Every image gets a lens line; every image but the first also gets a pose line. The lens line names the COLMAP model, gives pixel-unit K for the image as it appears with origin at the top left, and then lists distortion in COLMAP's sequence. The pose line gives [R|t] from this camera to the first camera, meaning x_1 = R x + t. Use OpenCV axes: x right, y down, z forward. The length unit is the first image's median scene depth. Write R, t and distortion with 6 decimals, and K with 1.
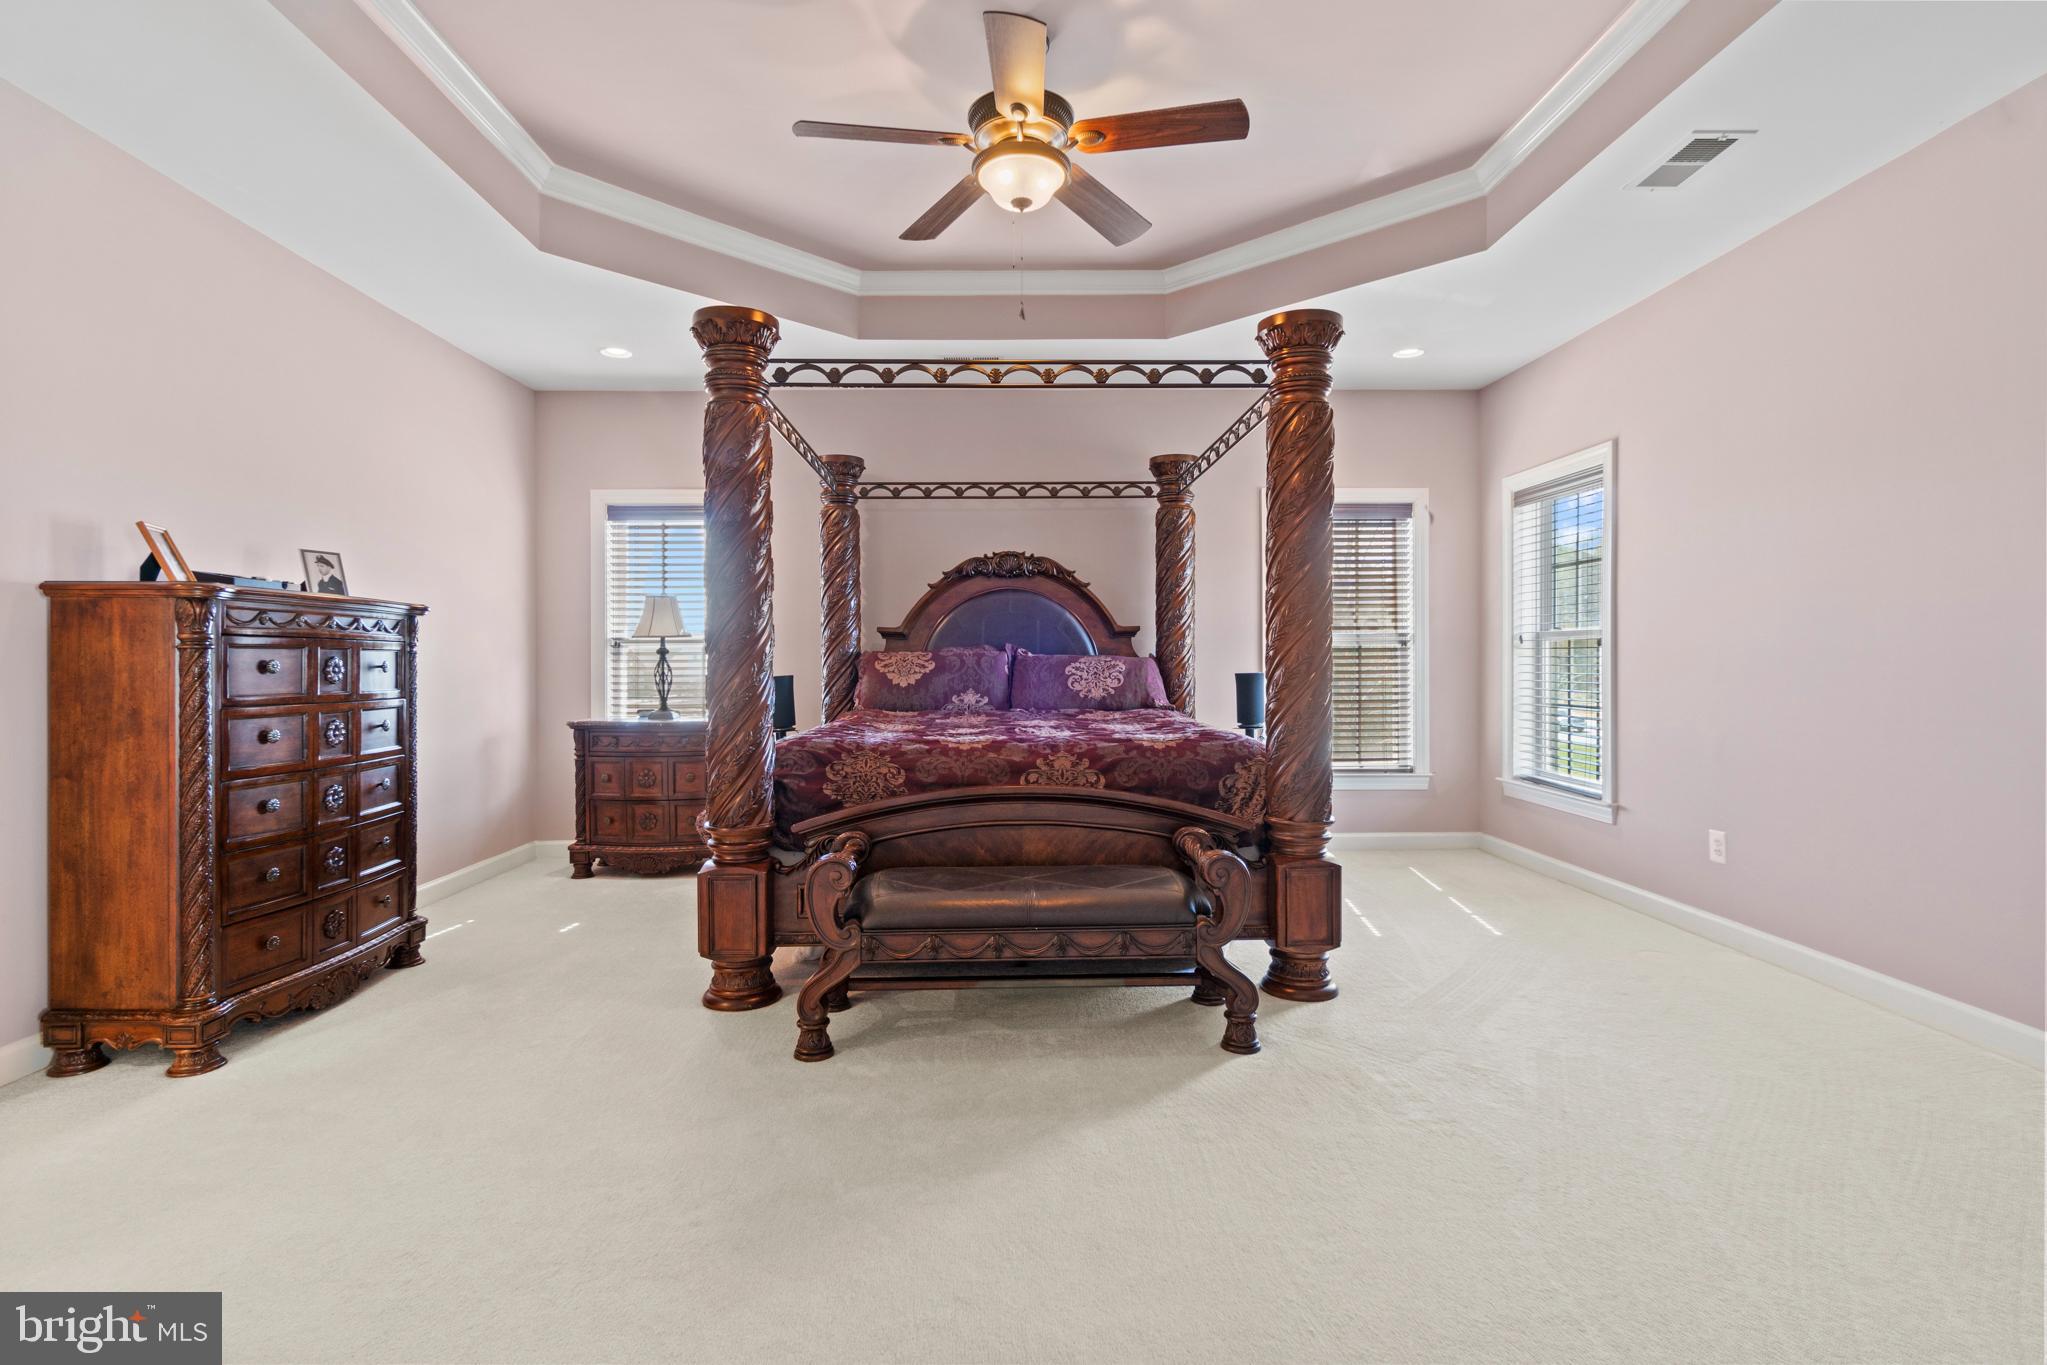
lens RADIAL K [[977.0, 0, 1012.6], [0, 977.0, 671.4], [0, 0, 1]] dist [-0.016197, -0.000401]
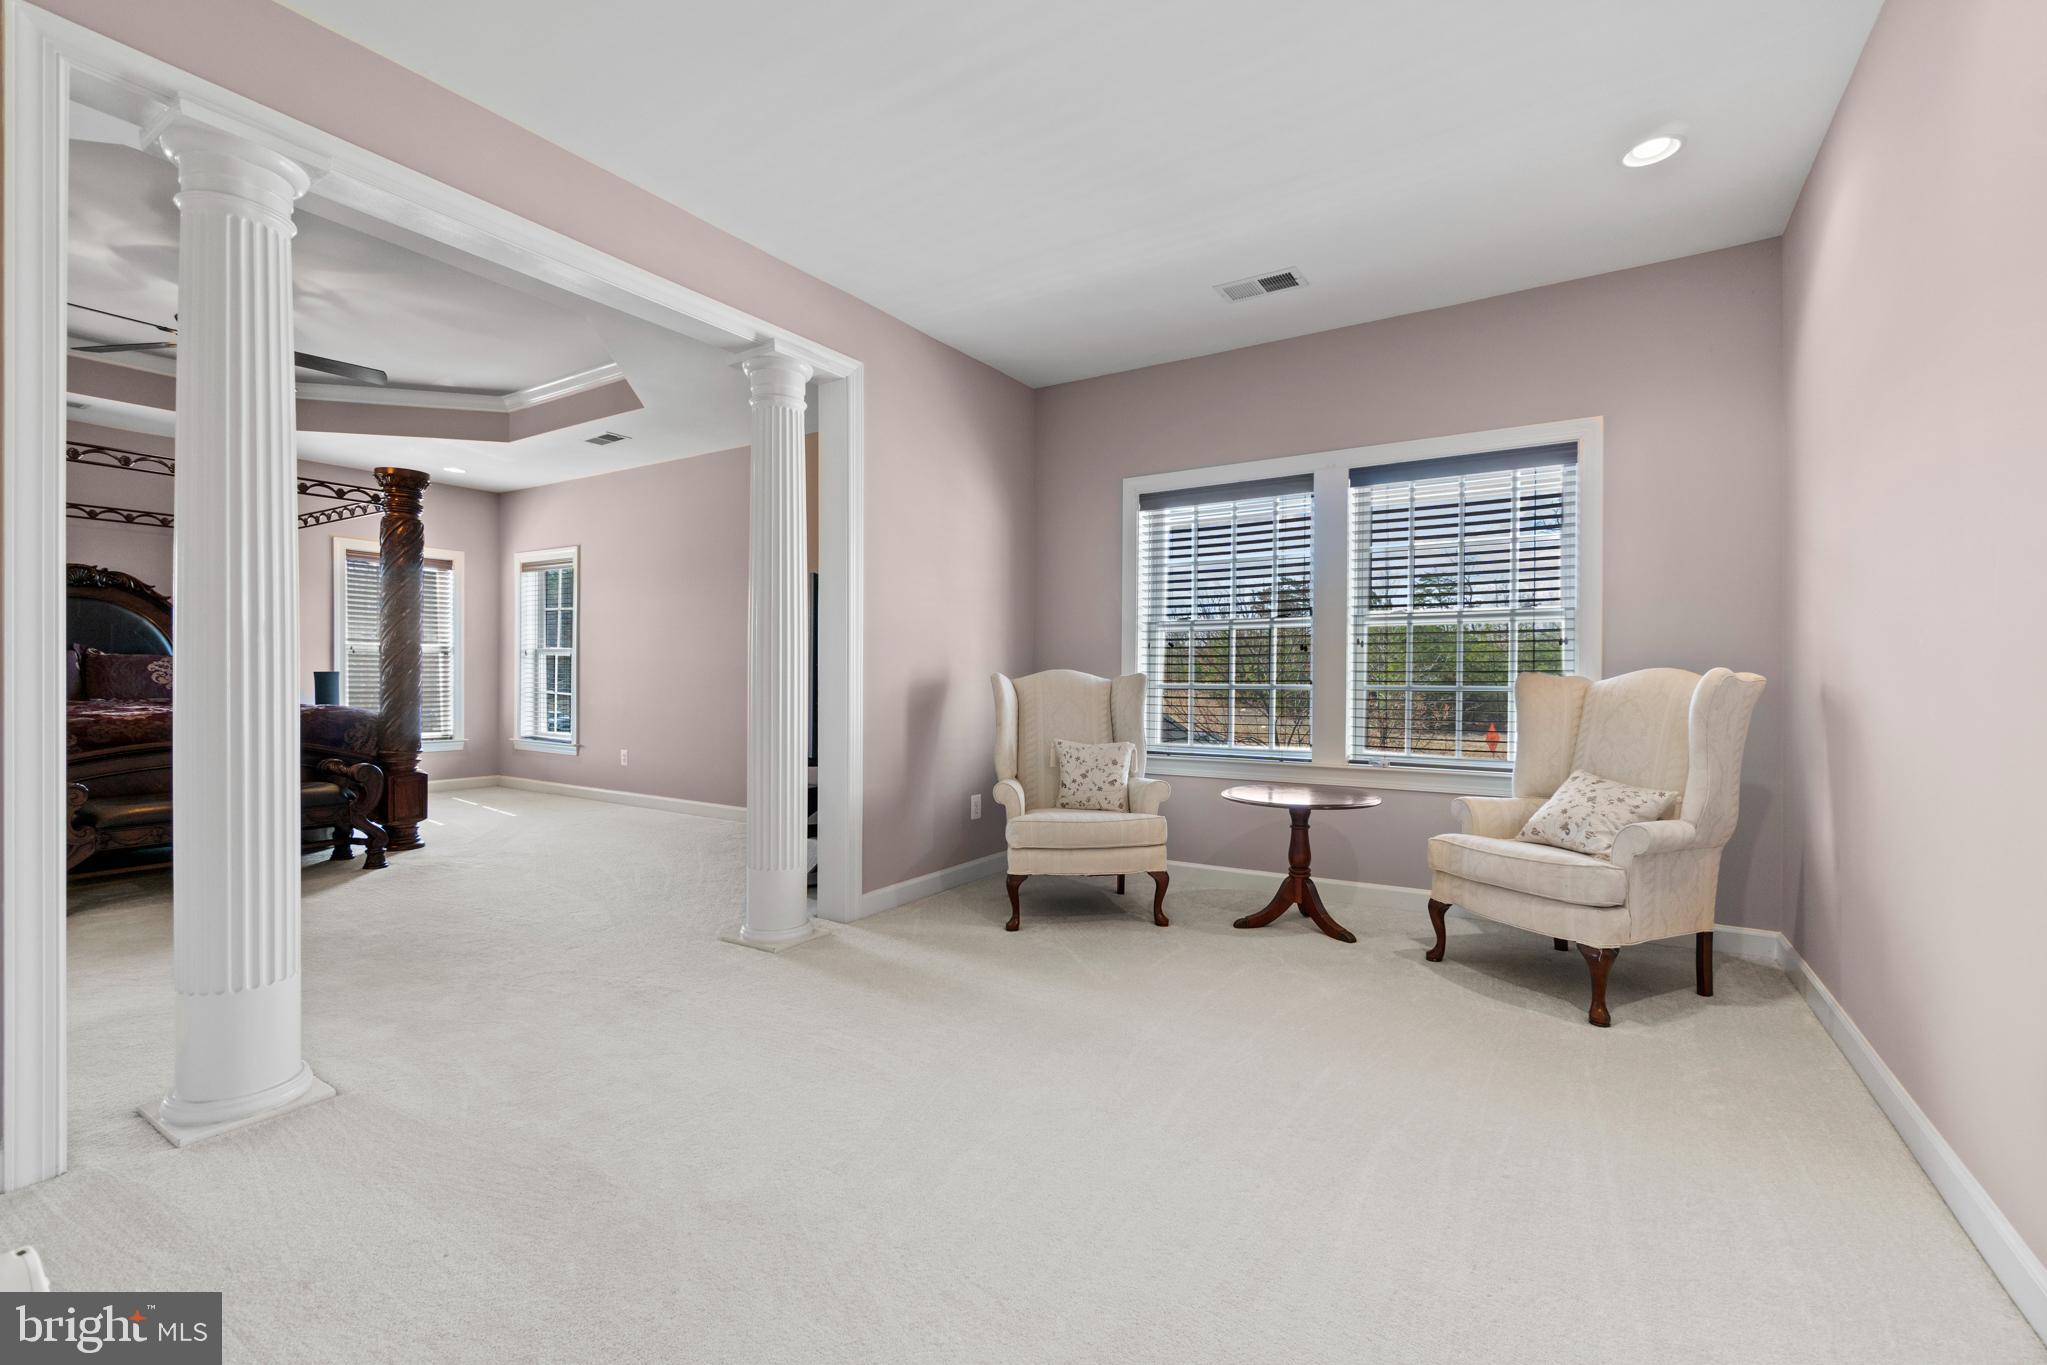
lens RADIAL K [[880.4, 0, 1008.4], [0, 880.4, 681.5], [0, 0, 1]] dist [-0.000633, 0.000551]
pose [[0.551411, 0.002860, 0.834229, -0.316603], [-0.003718, 0.999993, -0.000971, 0.015970], [-0.834225, -0.002566, 0.551418, -0.590650]]
